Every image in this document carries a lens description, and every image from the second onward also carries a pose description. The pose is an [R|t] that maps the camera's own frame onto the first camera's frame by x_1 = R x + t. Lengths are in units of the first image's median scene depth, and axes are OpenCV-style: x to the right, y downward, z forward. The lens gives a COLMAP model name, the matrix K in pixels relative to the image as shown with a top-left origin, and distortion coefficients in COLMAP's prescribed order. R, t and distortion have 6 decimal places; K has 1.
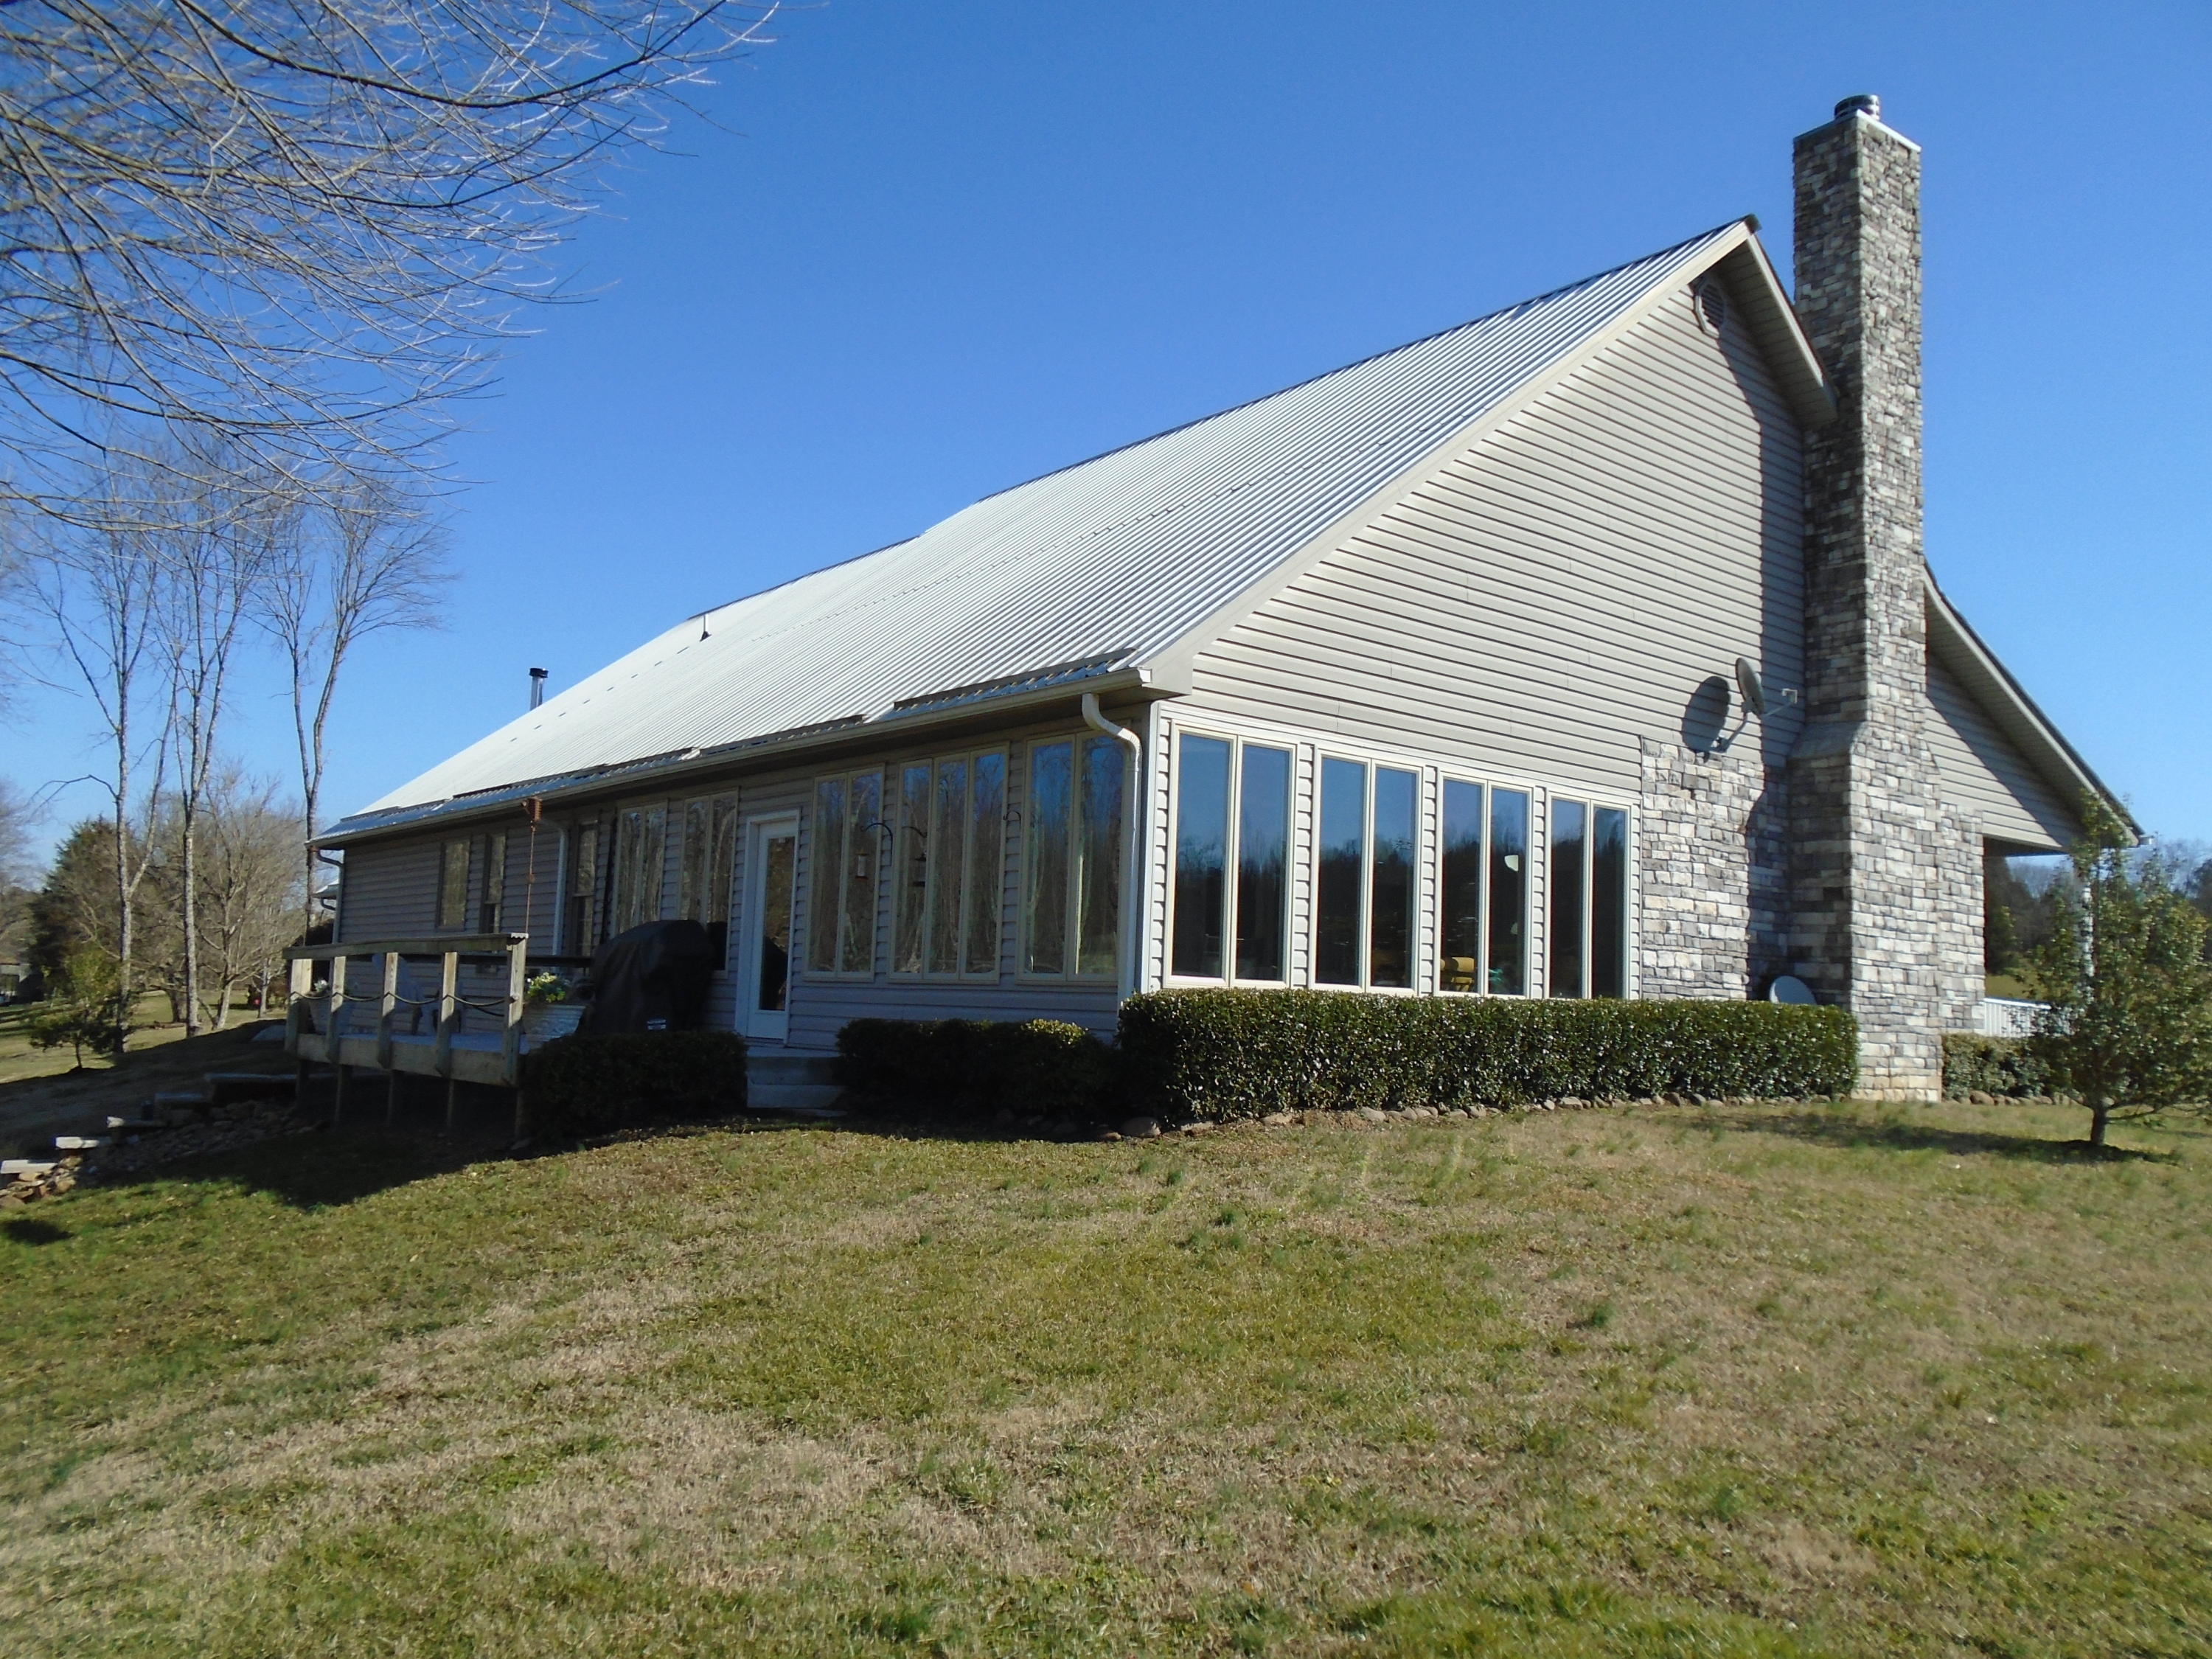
lens RADIAL K [[1699.6, 0, 1101.6], [0, 1699.6, 821.0], [0, 0, 1]] dist [0.007965, 0.011278]
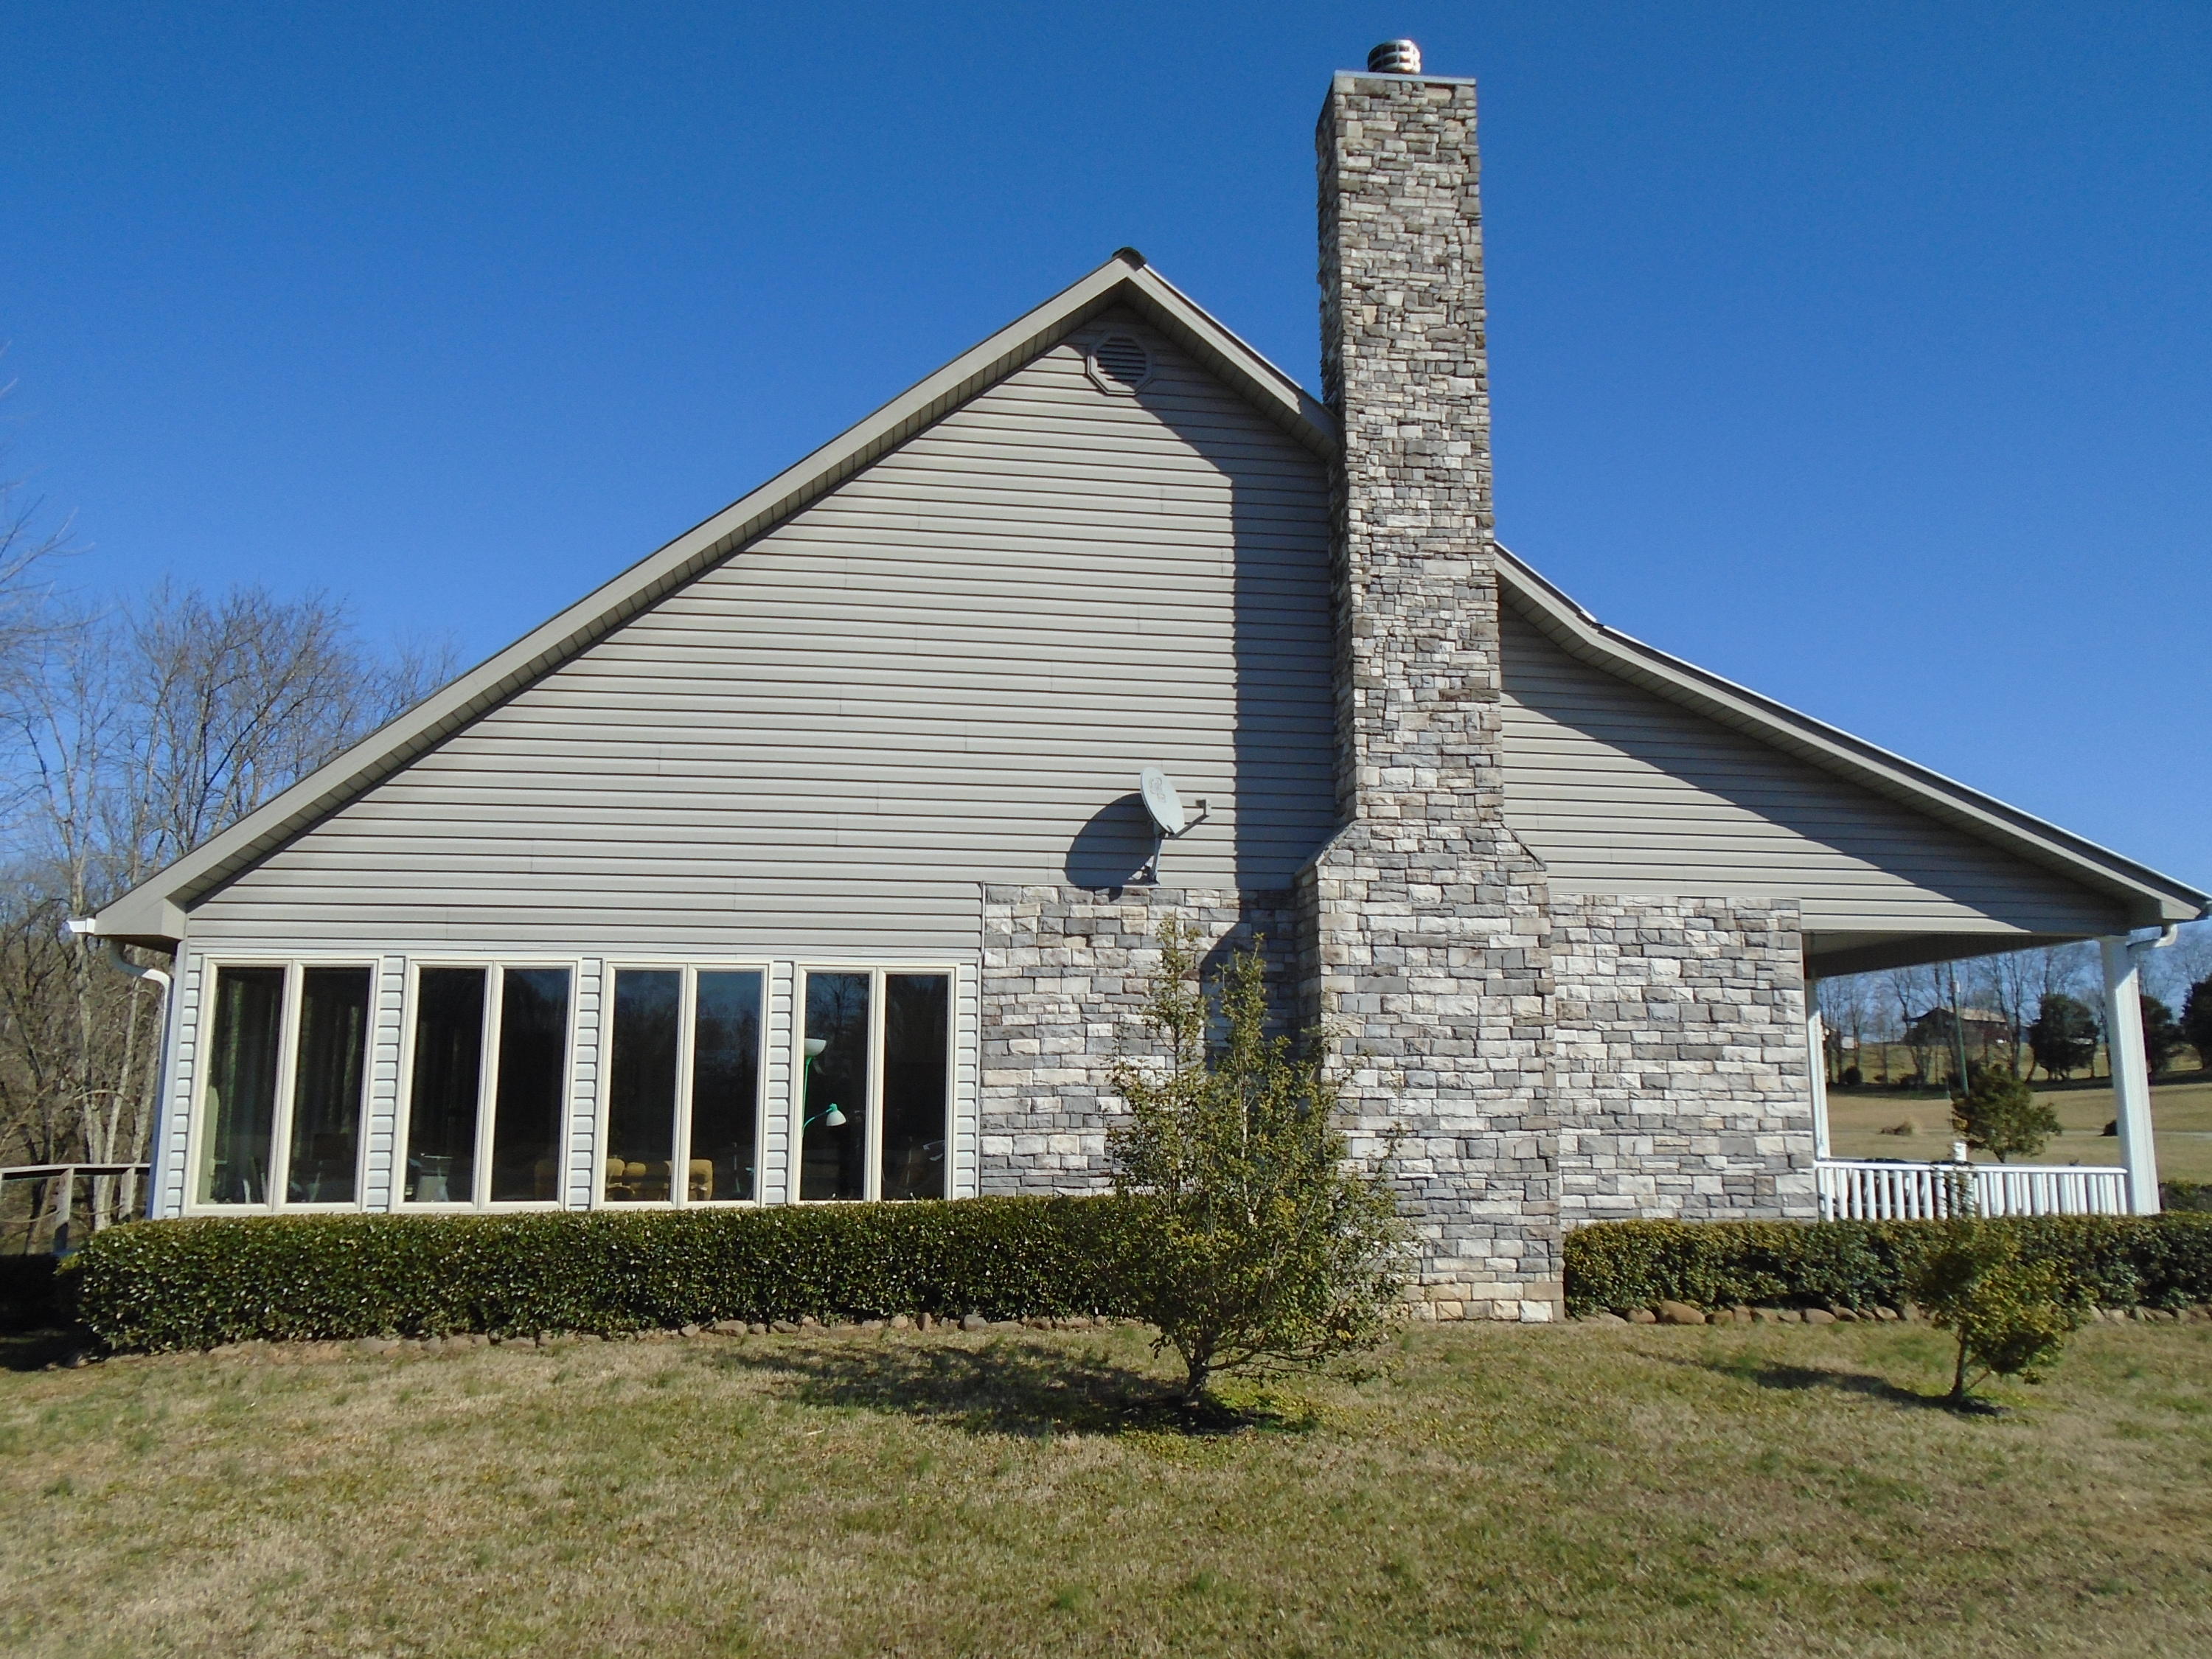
lens RADIAL K [[1699.6, 0, 1104.5], [0, 1699.6, 838.9], [0, 0, 1]] dist [0.007965, 0.011278]
pose [[0.859228, -0.125764, -0.495894, 0.765043], [0.088541, 0.991242, -0.097975, 0.016744], [0.503873, 0.040276, 0.862838, 0.283145]]
